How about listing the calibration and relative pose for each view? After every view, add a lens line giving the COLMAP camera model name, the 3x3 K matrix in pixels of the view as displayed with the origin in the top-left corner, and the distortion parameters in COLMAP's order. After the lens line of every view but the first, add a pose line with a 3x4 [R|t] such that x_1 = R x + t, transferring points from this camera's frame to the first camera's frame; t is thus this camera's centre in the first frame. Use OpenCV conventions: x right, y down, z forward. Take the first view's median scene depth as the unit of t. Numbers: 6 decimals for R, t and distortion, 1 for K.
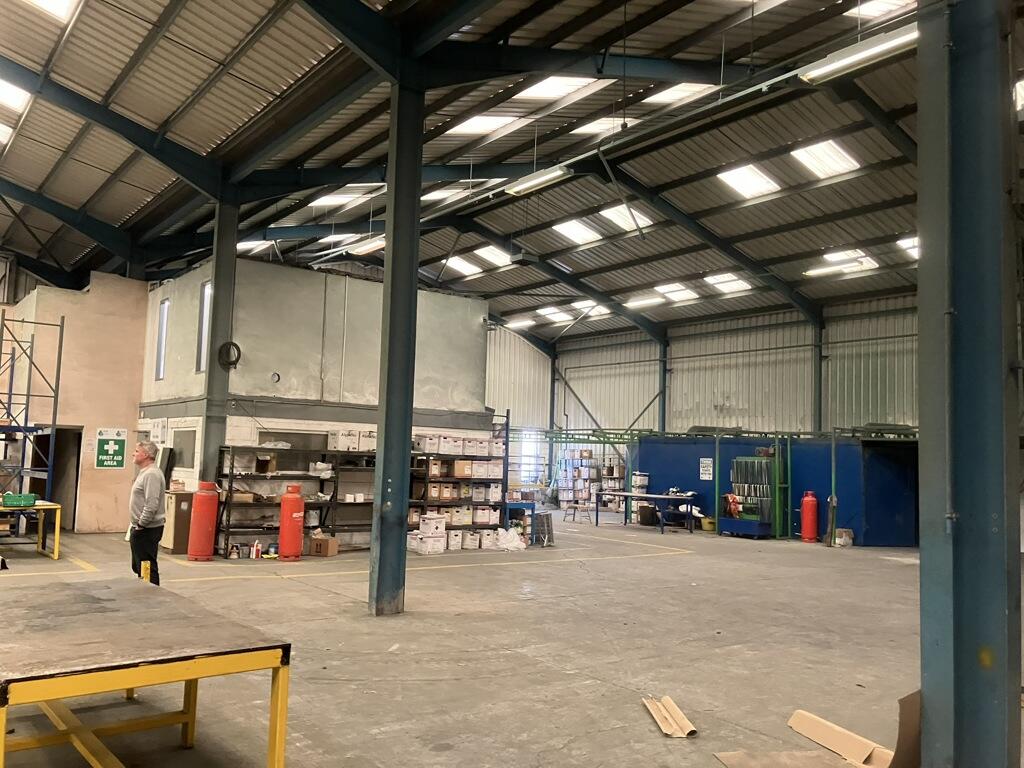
lens RADIAL K [[834.4, 0, 498.4], [0, 834.4, 384.9], [0, 0, 1]] dist [0.067664, -0.112833]
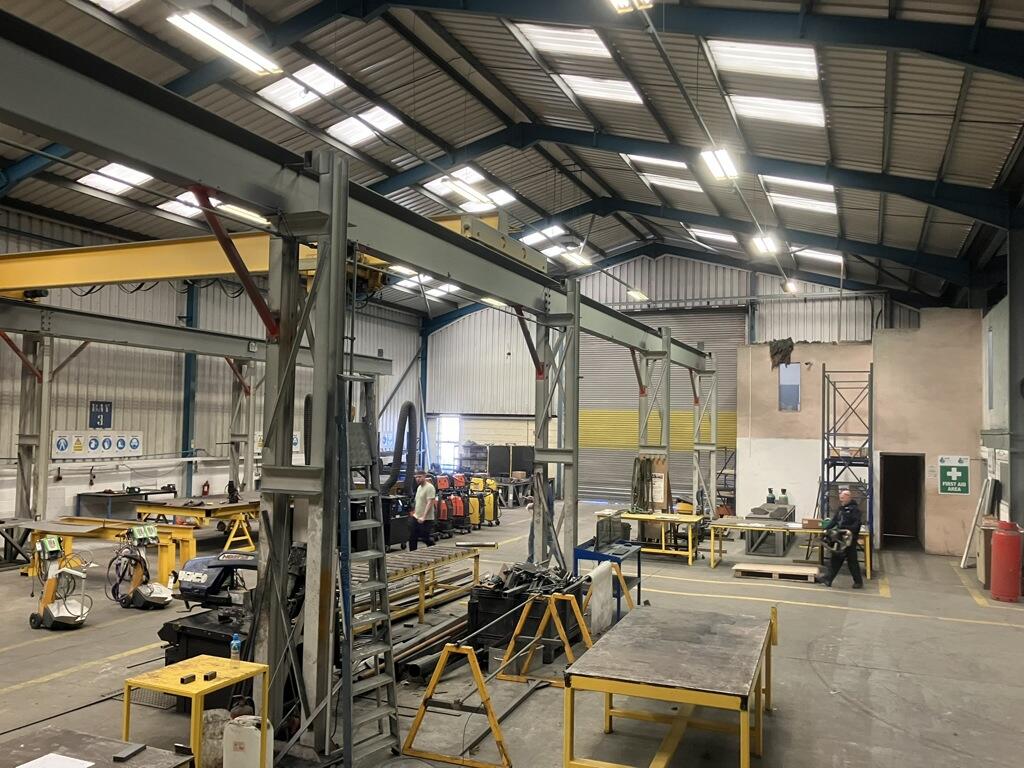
lens RADIAL K [[834.4, 0, 498.4], [0, 834.4, 384.9], [0, 0, 1]] dist [0.067664, -0.112833]
pose [[0.487732, -0.061911, -0.870796, 0.192581], [0.069058, 0.997093, -0.032211, -0.043916], [0.870258, -0.044425, 0.490589, 0.003670]]
